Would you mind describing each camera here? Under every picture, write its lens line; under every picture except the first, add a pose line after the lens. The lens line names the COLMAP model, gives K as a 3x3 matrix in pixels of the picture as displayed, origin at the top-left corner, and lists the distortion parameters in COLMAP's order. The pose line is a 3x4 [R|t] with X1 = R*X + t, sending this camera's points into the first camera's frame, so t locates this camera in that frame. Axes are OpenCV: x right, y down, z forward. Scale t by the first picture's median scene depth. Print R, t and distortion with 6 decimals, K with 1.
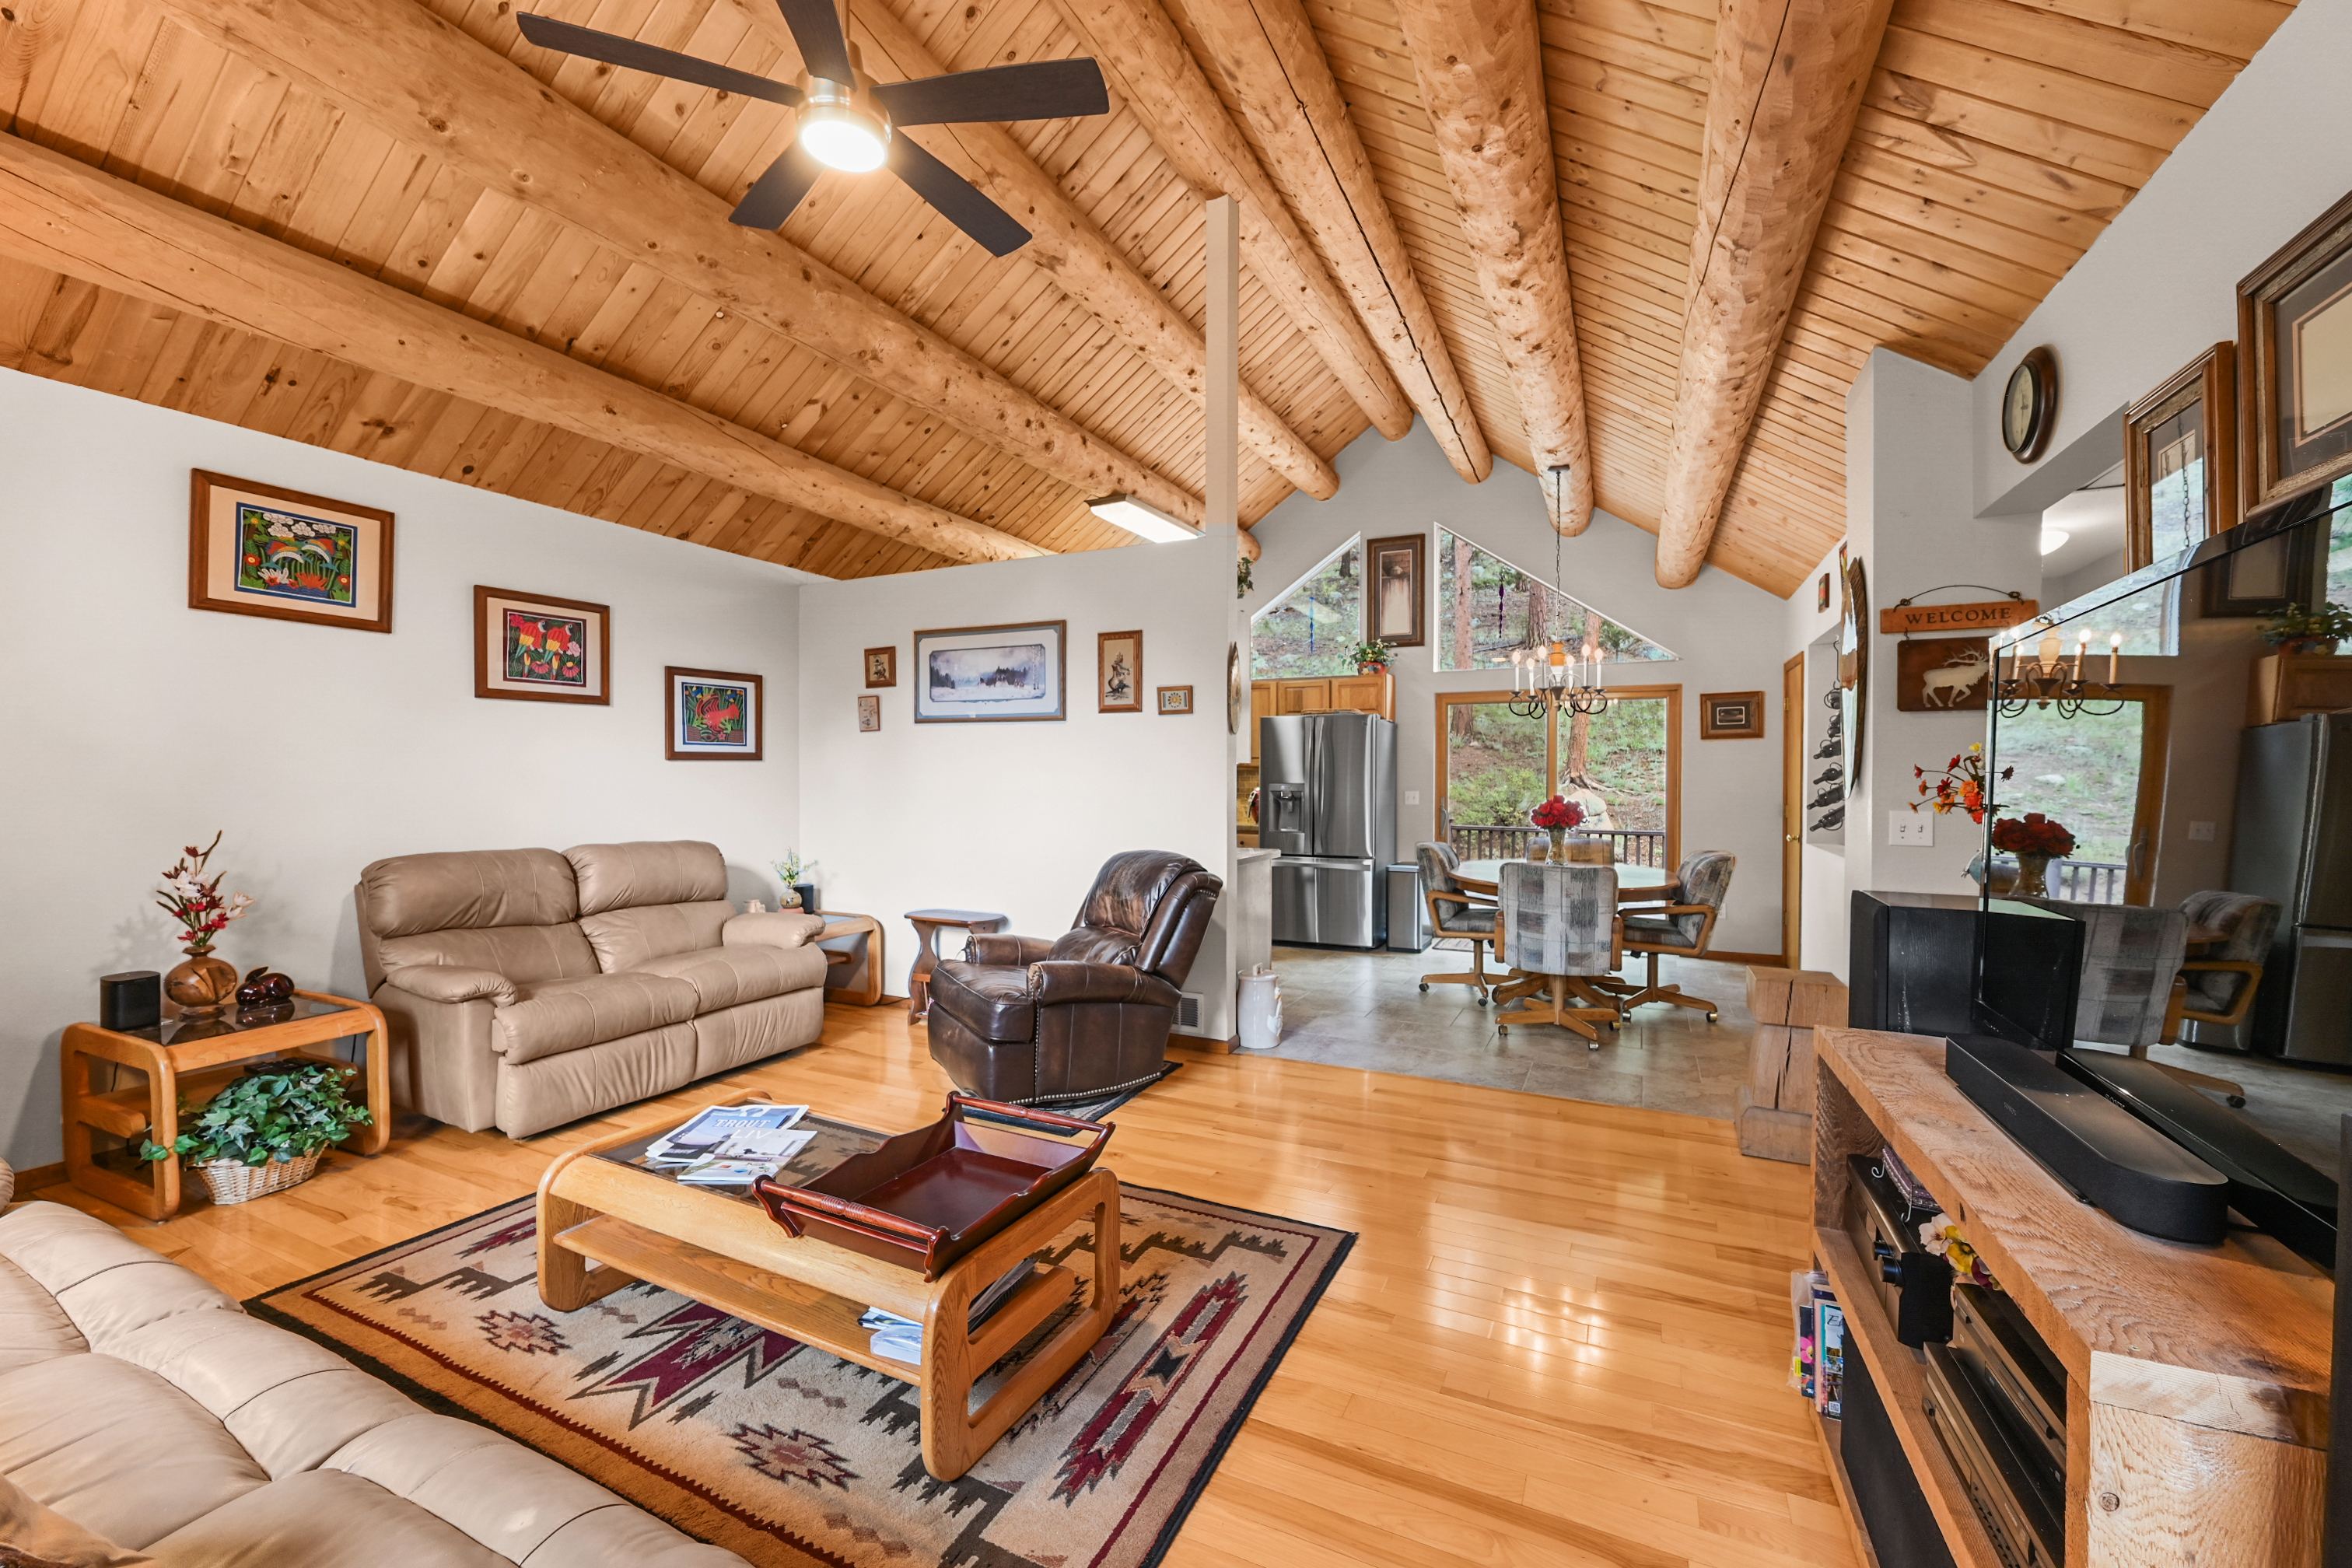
lens RADIAL K [[945.2, 0, 1181.4], [0, 945.2, 793.7], [0, 0, 1]] dist [0.000398, 0.000228]
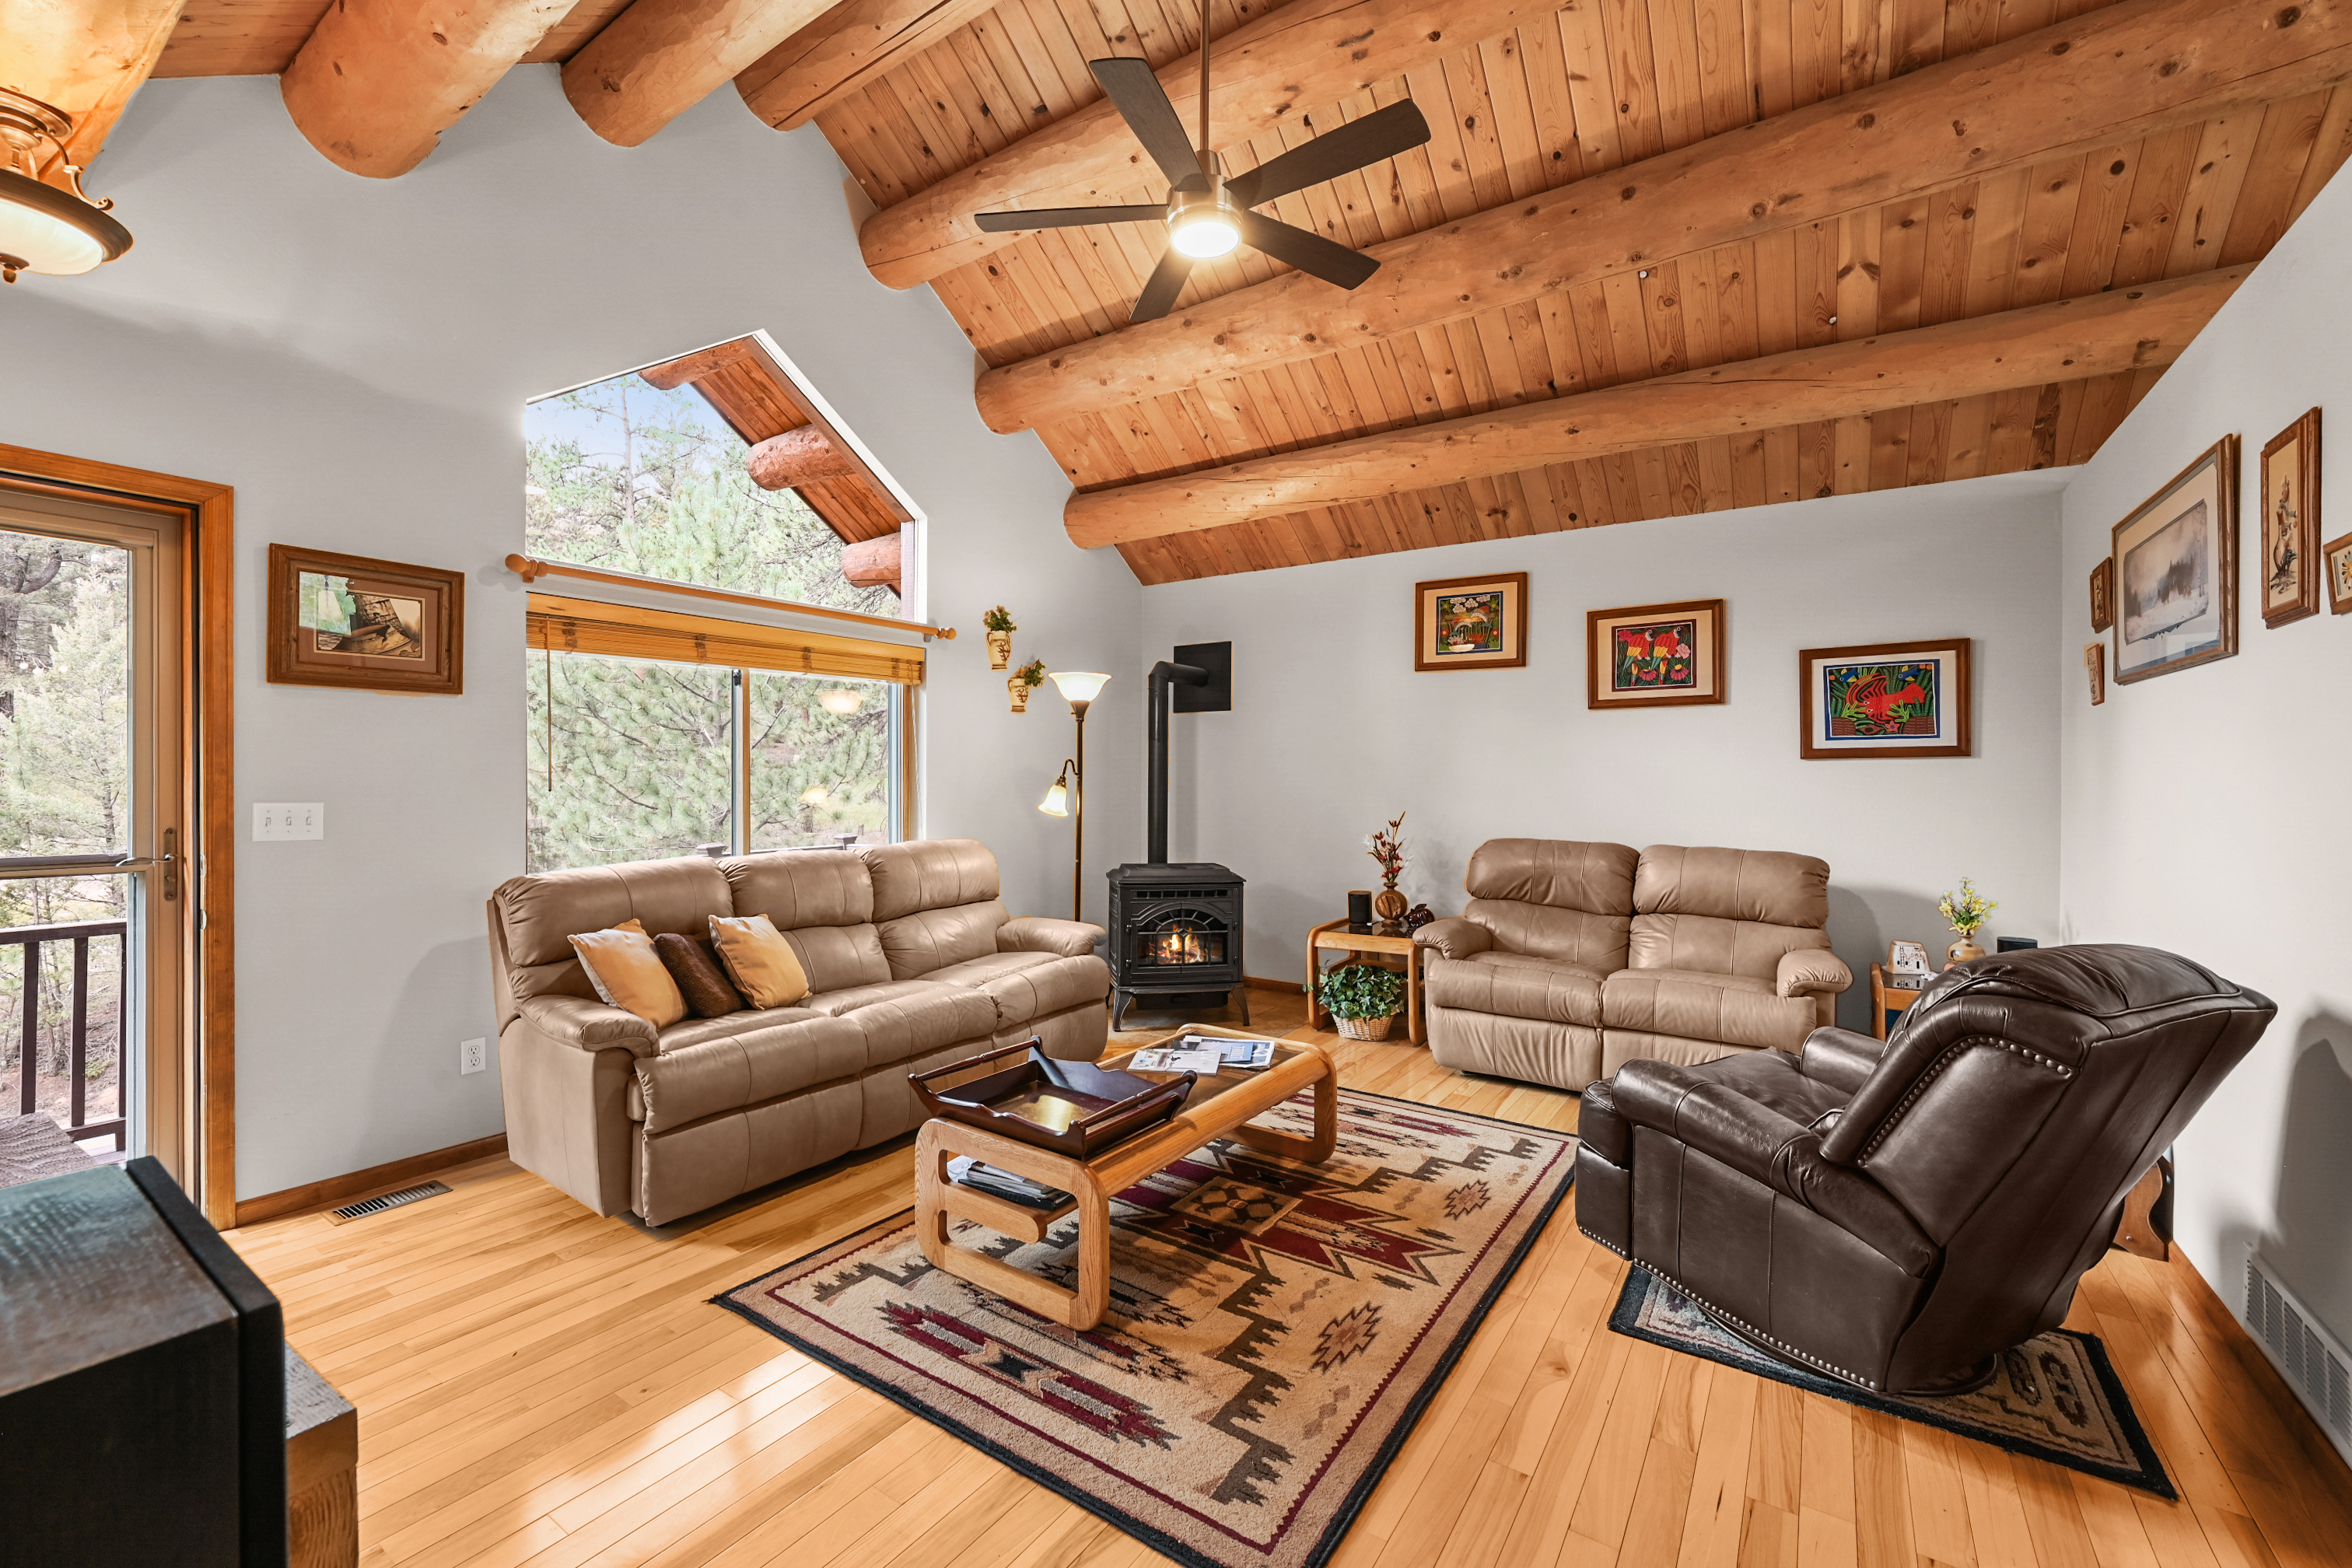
lens RADIAL K [[951.8, 0, 1160.5], [0, 951.8, 787.3], [0, 0, 1]] dist [-0.001489, -0.000133]
pose [[-0.153211, 0.008472, -0.988157, 0.422687], [-0.021365, 0.999701, 0.011883, -0.007955], [0.987963, 0.022932, -0.152984, 0.580532]]
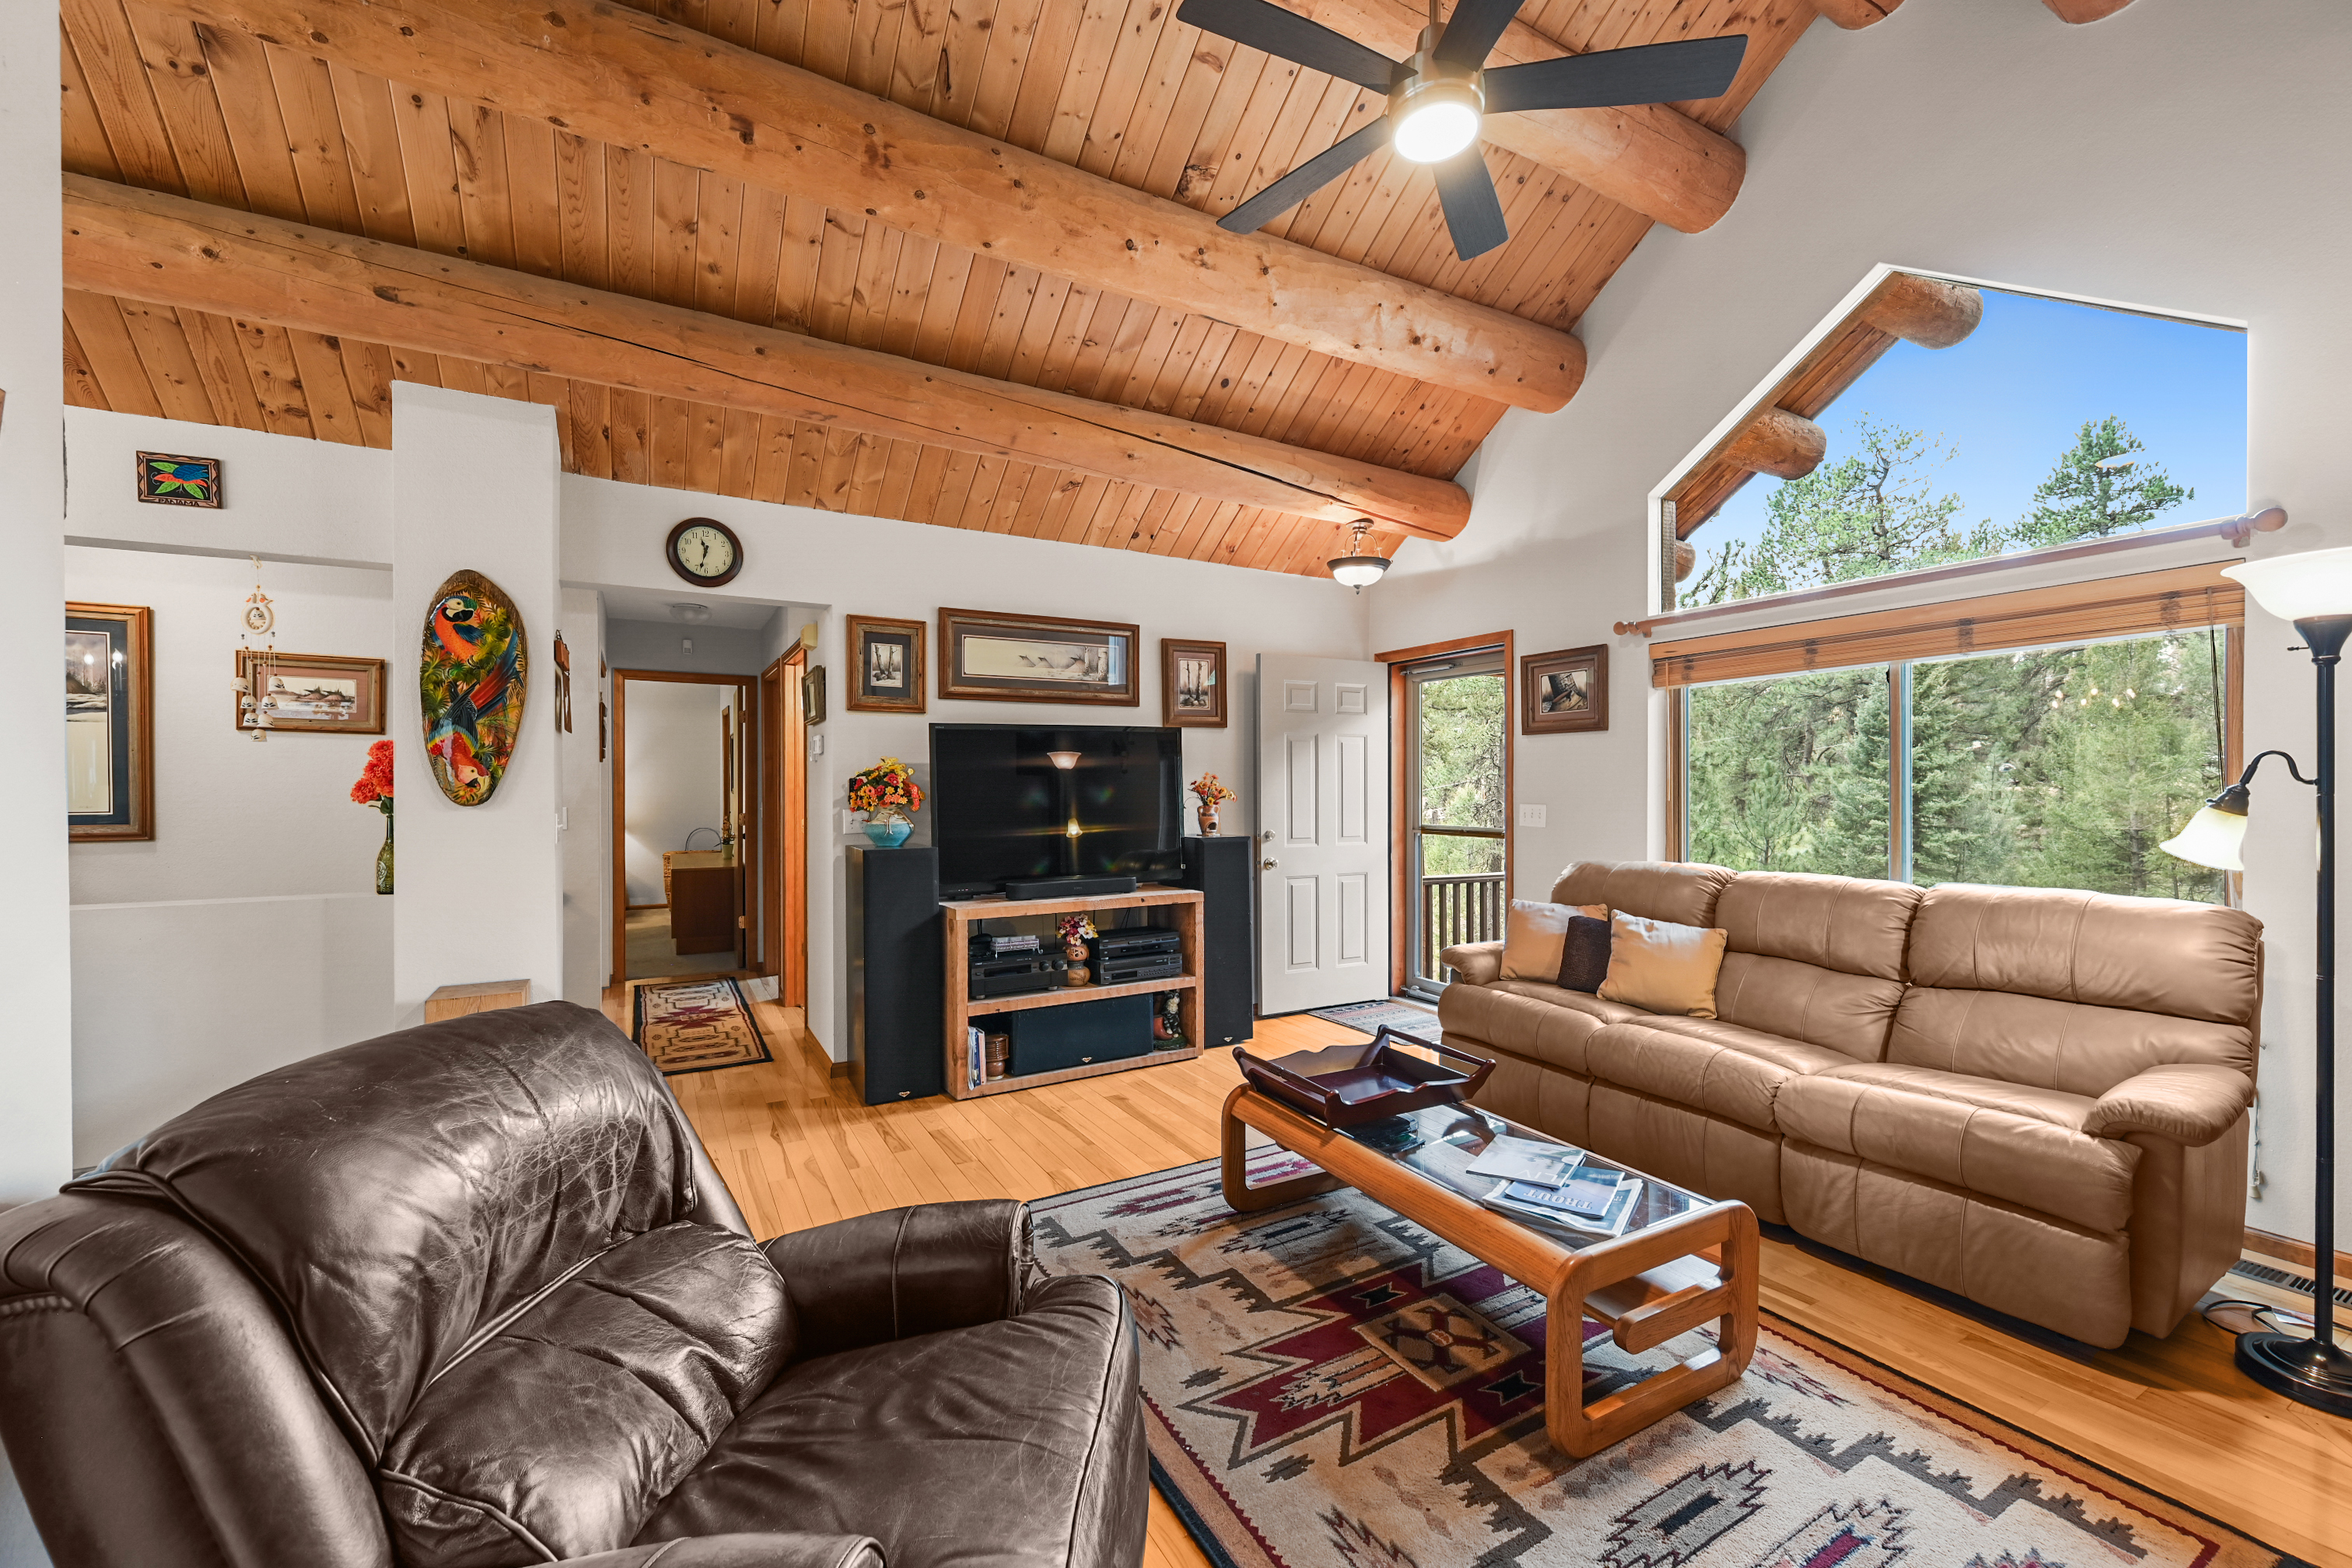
lens RADIAL K [[945.2, 0, 1181.4], [0, 945.2, 793.7], [0, 0, 1]] dist [0.000398, 0.000228]
pose [[-0.825196, -0.005941, 0.564815, -0.353336], [0.005788, 0.999803, 0.018972, -0.012968], [-0.564816, 0.018925, -0.825000, 0.999486]]
